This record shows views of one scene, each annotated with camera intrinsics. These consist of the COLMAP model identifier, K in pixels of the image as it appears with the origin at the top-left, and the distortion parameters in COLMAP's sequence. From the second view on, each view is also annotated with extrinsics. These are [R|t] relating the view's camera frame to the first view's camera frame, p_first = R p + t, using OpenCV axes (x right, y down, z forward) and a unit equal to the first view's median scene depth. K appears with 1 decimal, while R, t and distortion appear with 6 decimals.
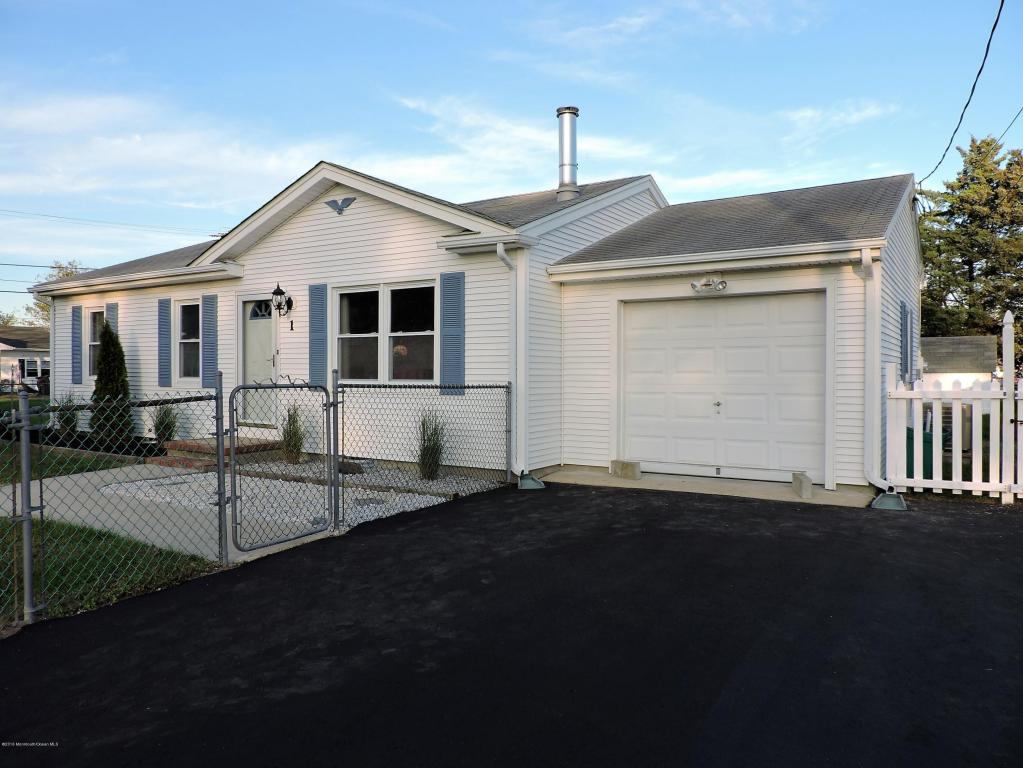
lens RADIAL K [[744.9, 0, 511.5], [0, 744.9, 384.0], [0, 0, 1]] dist [-0.023107, -0.000490]
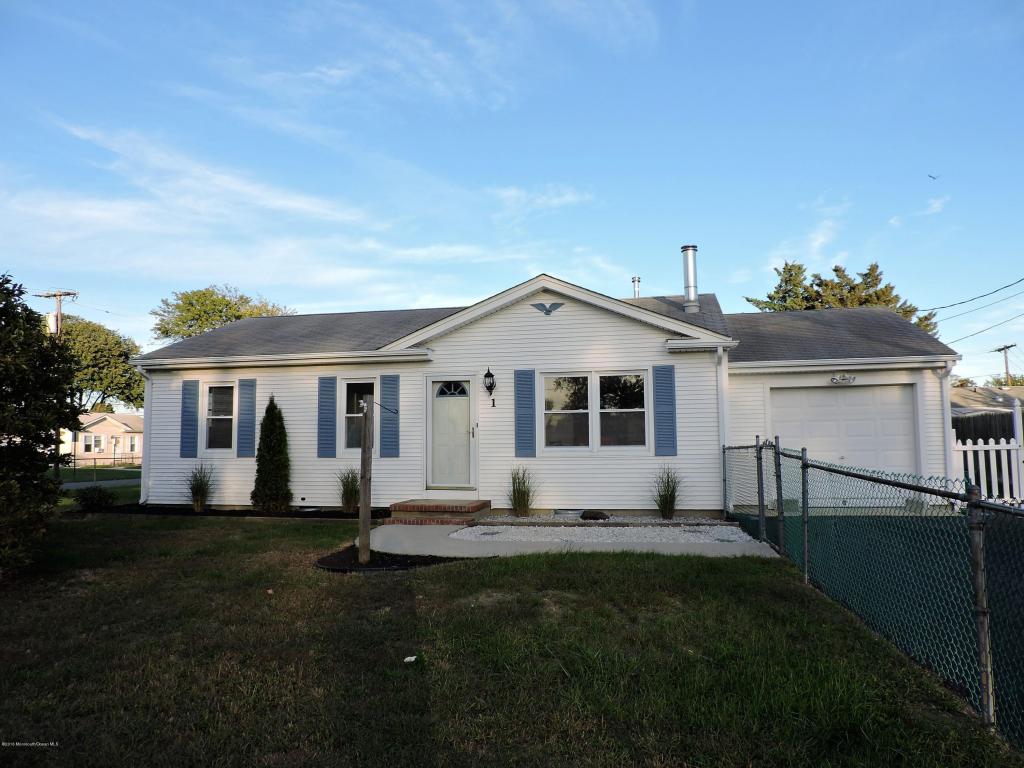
lens RADIAL K [[745.6, 0, 512.0], [0, 745.6, 384.0], [0, 0, 1]] dist [-0.023107, -0.000490]
pose [[0.935115, 0.014456, 0.354048, -0.712579], [0.019841, 0.995464, -0.093049, 0.004024], [-0.353787, 0.094037, 0.930587, -0.138916]]
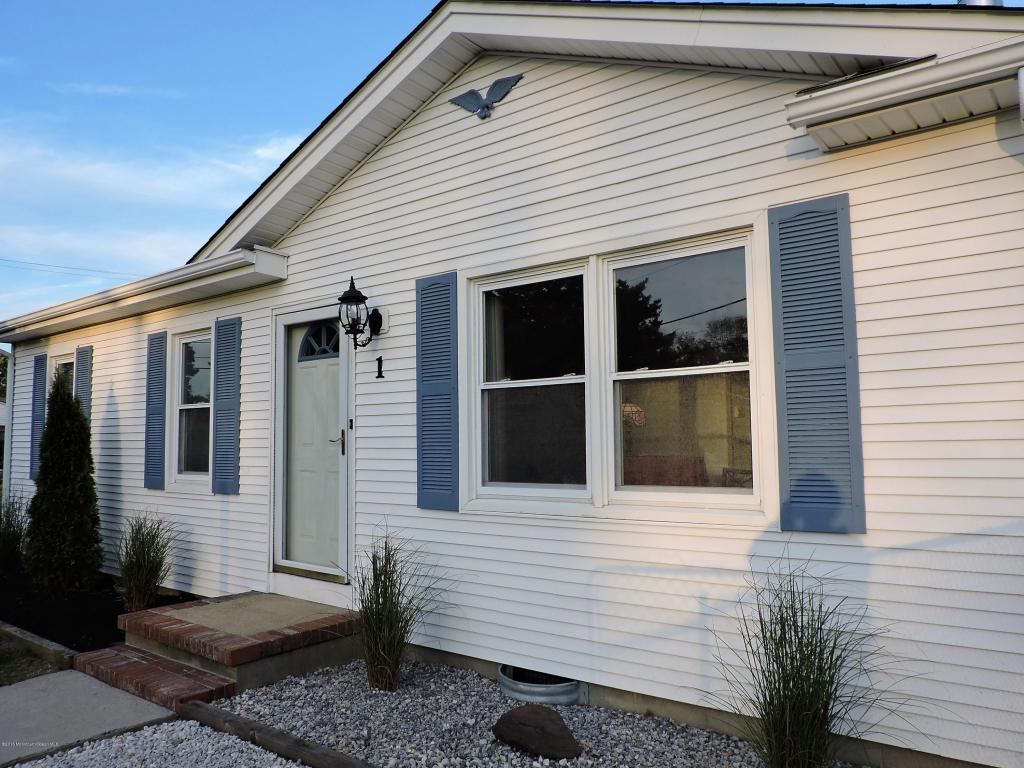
lens RADIAL K [[774.4, 0, 512.0], [0, 774.4, 384.0], [0, 0, 1]] dist [-0.033384, -0.001073]
pose [[0.994024, -0.023734, -0.106549, -0.163424], [0.013950, 0.995693, -0.091652, -0.022301], [0.108266, 0.089618, 0.990074, 0.533918]]
